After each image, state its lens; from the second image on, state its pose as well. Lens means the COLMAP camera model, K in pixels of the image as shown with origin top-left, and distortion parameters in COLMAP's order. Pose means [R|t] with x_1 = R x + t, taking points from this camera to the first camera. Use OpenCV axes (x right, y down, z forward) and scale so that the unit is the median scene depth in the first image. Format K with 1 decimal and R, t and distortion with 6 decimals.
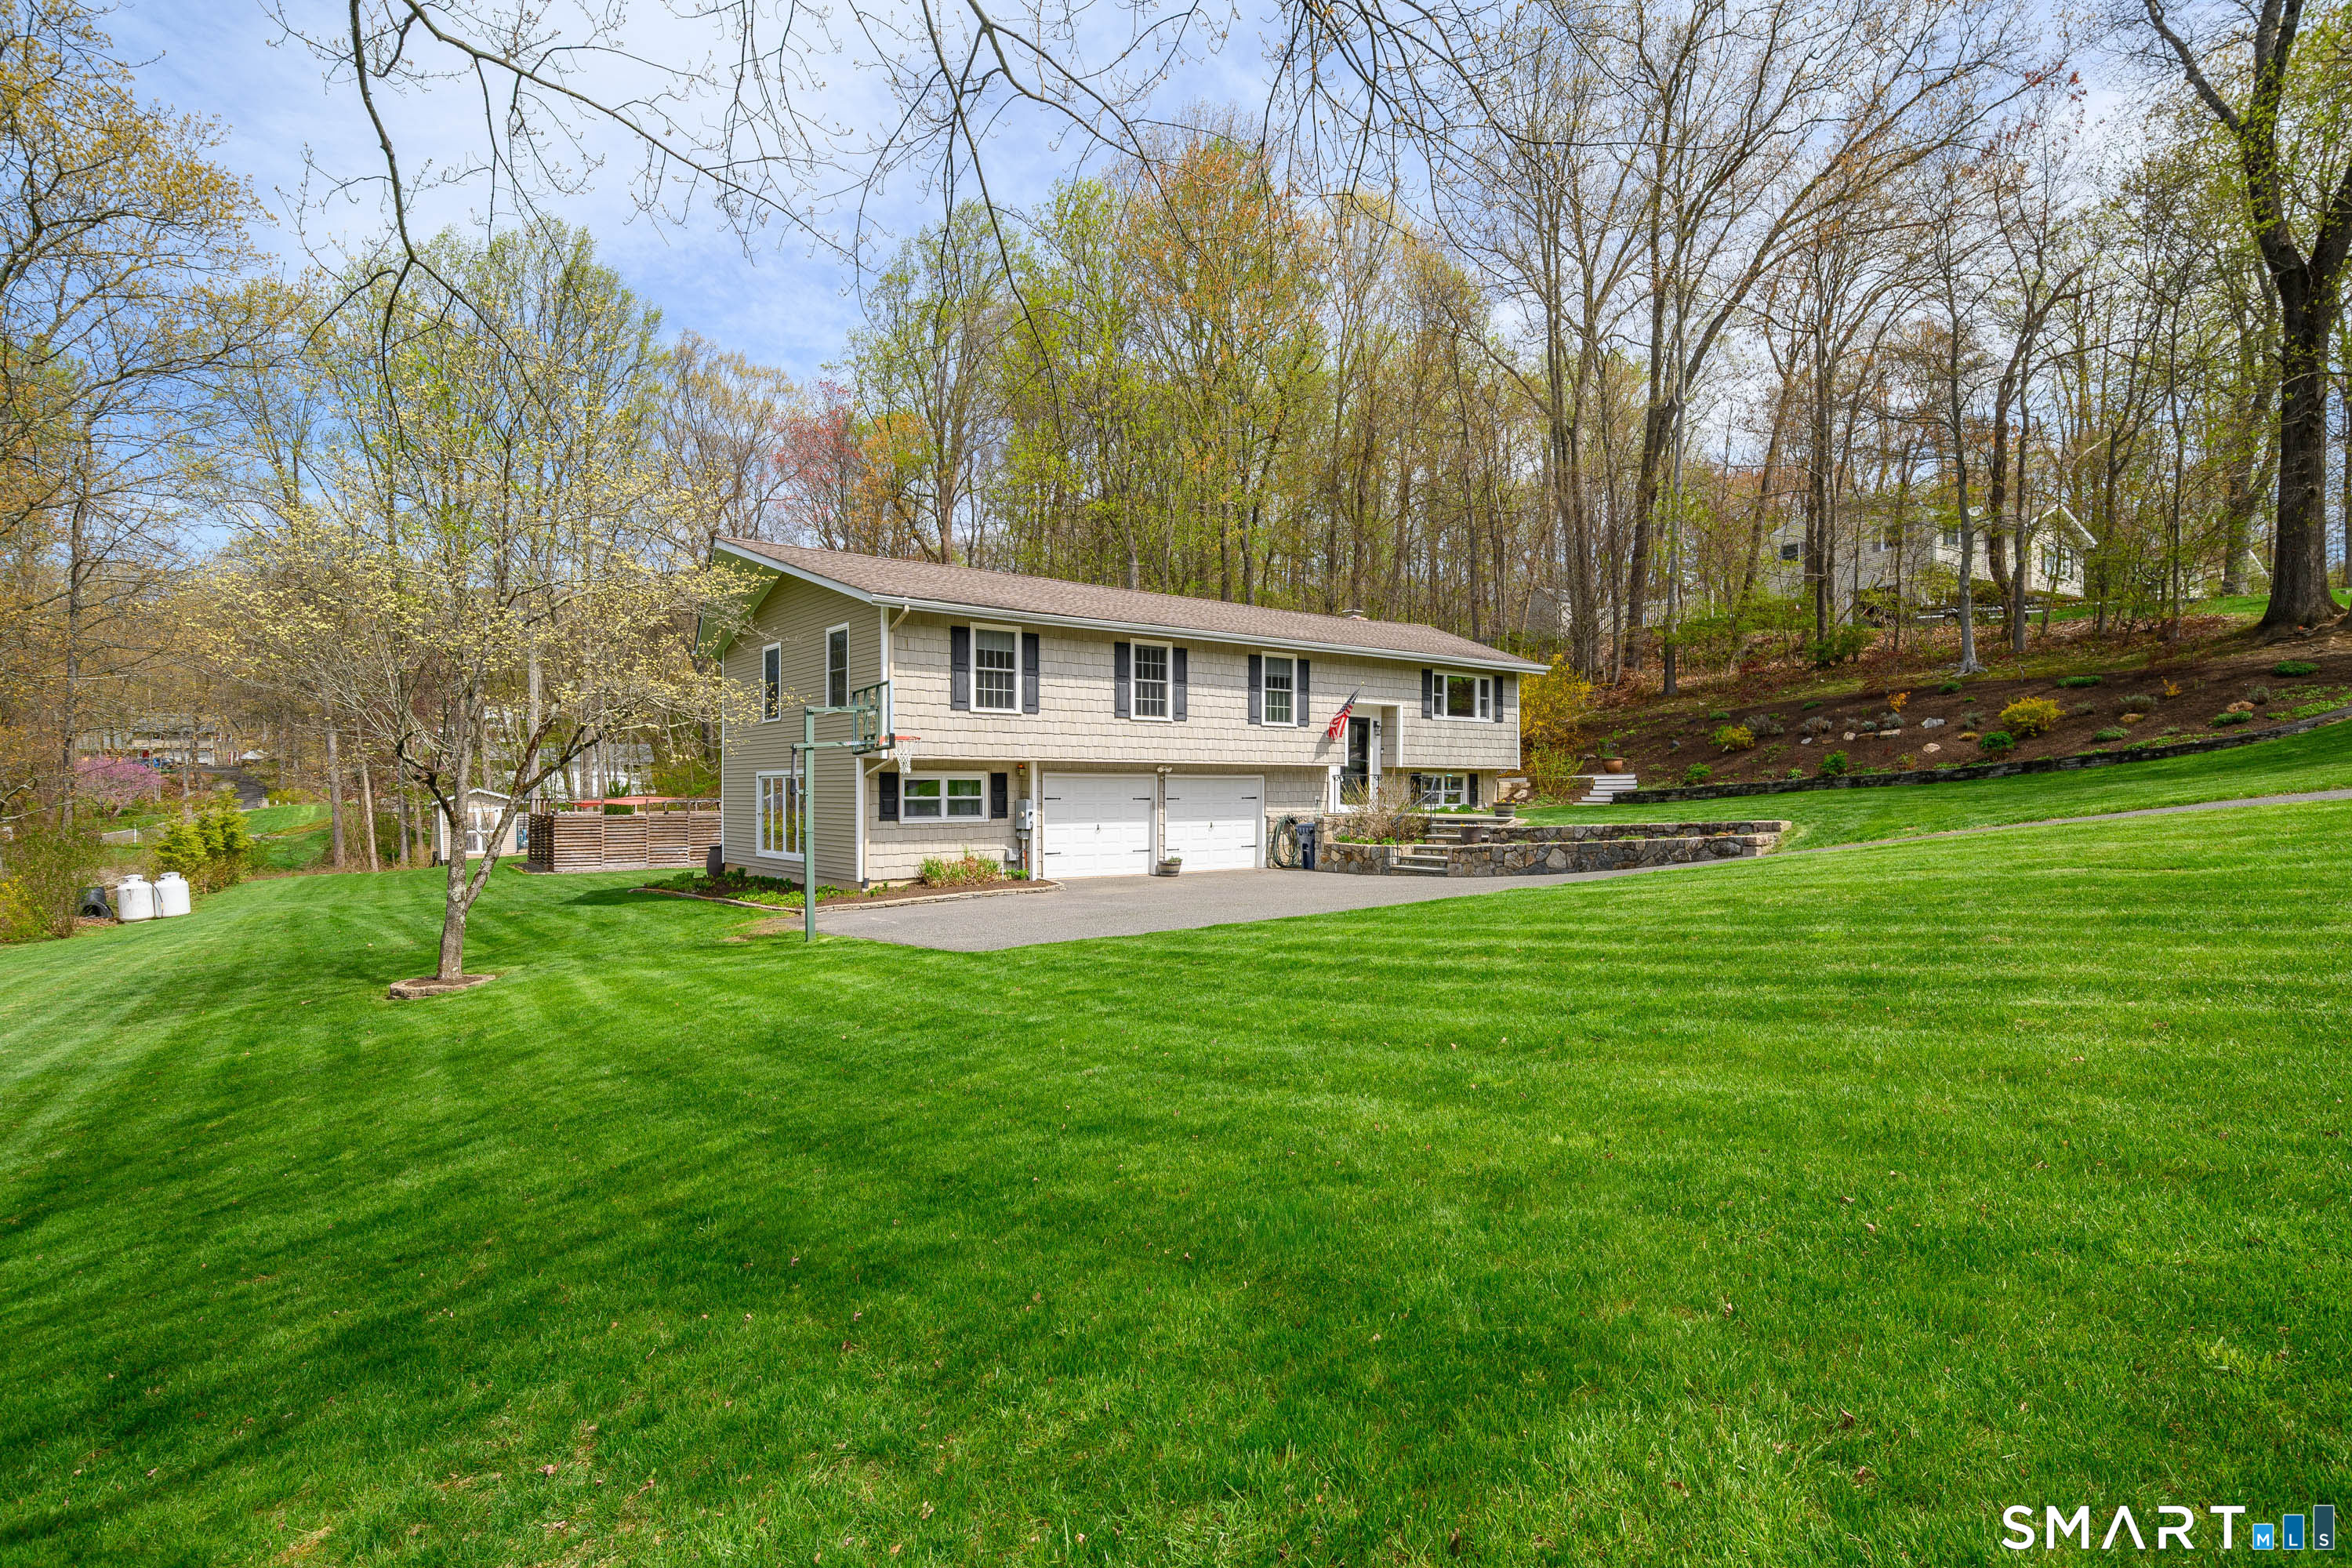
lens RADIAL K [[1169.7, 0, 1176.0], [0, 1169.7, 784.0], [0, 0, 1]] dist [0.000406, -0.000115]
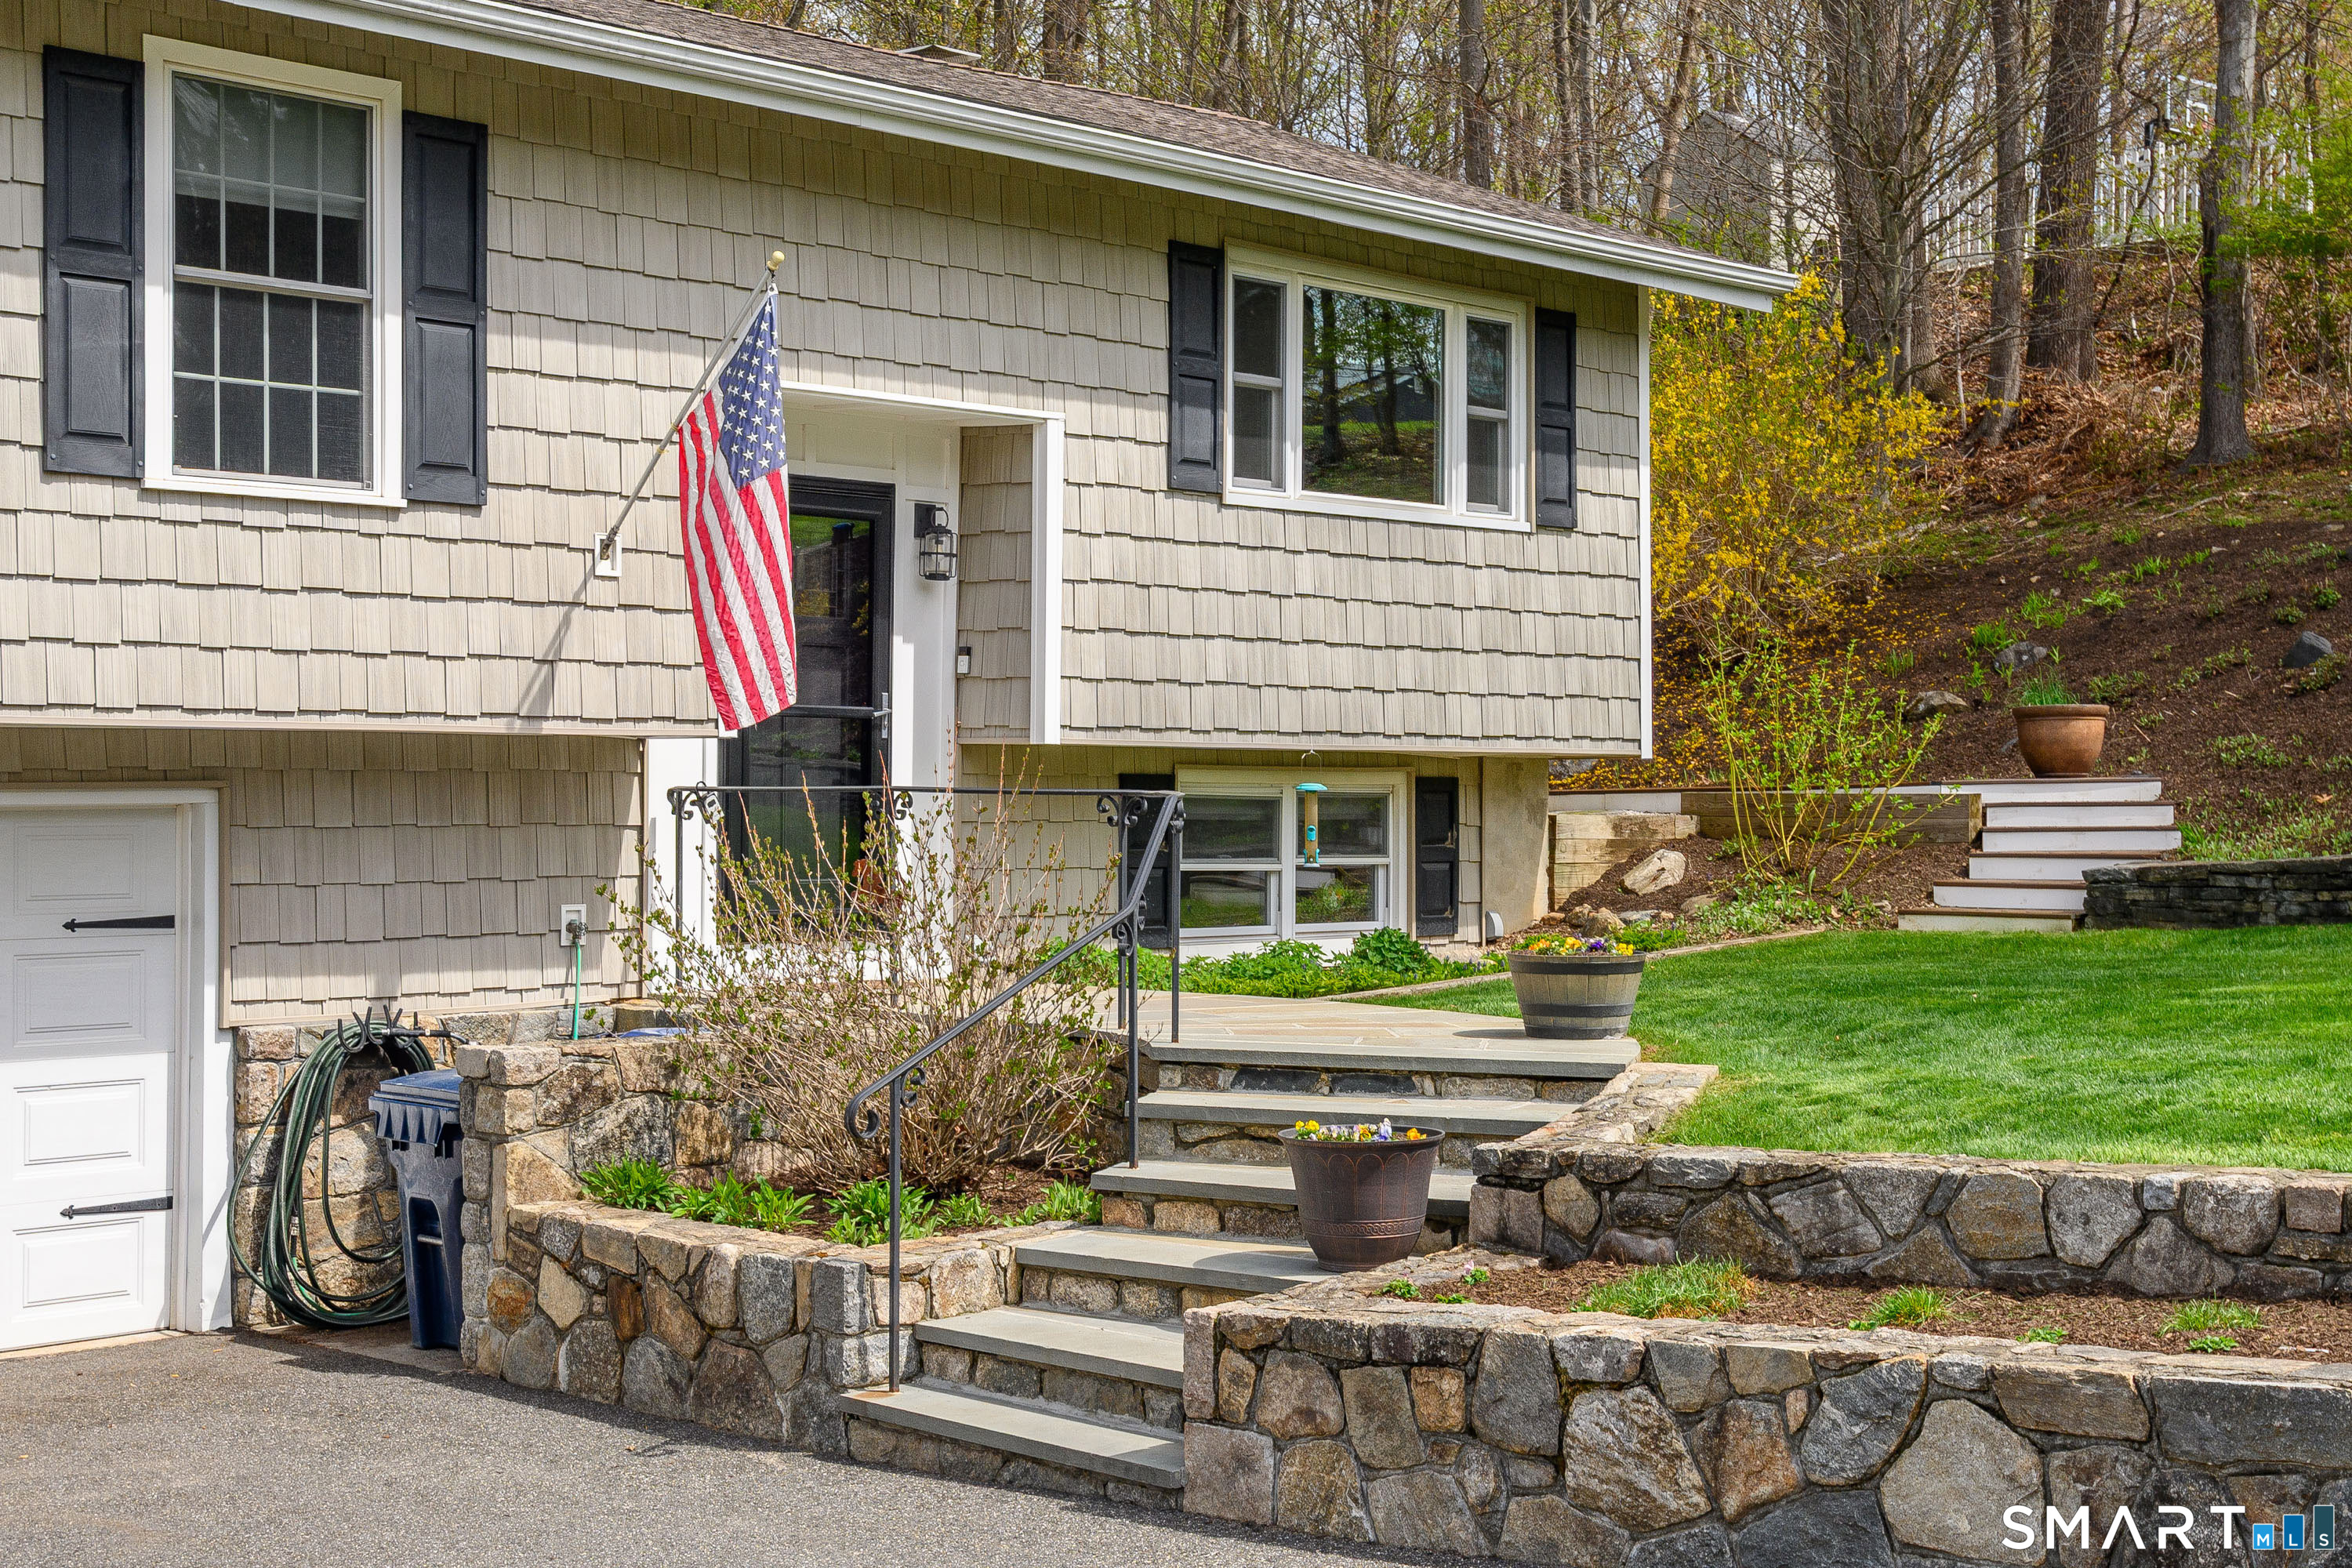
lens RADIAL K [[3239.5, 0, 1176.0], [0, 3239.5, 784.0], [0, 0, 1]] dist [0.004084, 0.023174]
pose [[0.989397, 0.002830, 0.145212, 0.148926], [-0.002828, 0.999996, -0.000217, -0.008865], [-0.145212, -0.000196, 0.989401, 0.521492]]
